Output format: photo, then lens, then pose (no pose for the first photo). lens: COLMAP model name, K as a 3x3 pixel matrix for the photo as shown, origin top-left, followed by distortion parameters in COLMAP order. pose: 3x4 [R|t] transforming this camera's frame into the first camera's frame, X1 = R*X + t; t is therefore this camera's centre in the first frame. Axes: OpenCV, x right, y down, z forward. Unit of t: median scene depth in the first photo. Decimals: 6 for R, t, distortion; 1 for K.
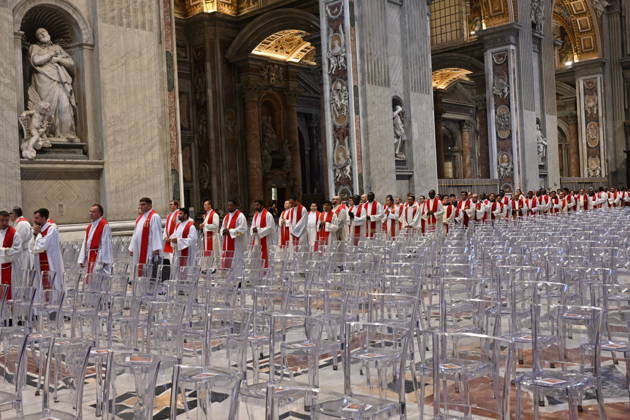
lens RADIAL K [[652.4, 0, 315.0], [0, 652.4, 210.0], [0, 0, 1]] dist [-0.013795, 0.010929]
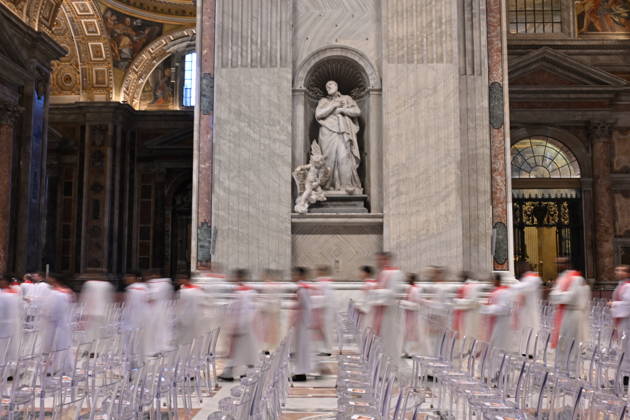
lens RADIAL K [[652.4, 0, 315.0], [0, 652.4, 210.0], [0, 0, 1]] dist [-0.013795, 0.010929]
pose [[0.651876, -0.021423, -0.758023, 0.300262], [-0.039506, 0.997284, -0.062159, -0.020505], [0.757296, 0.070466, 0.649259, 0.339914]]
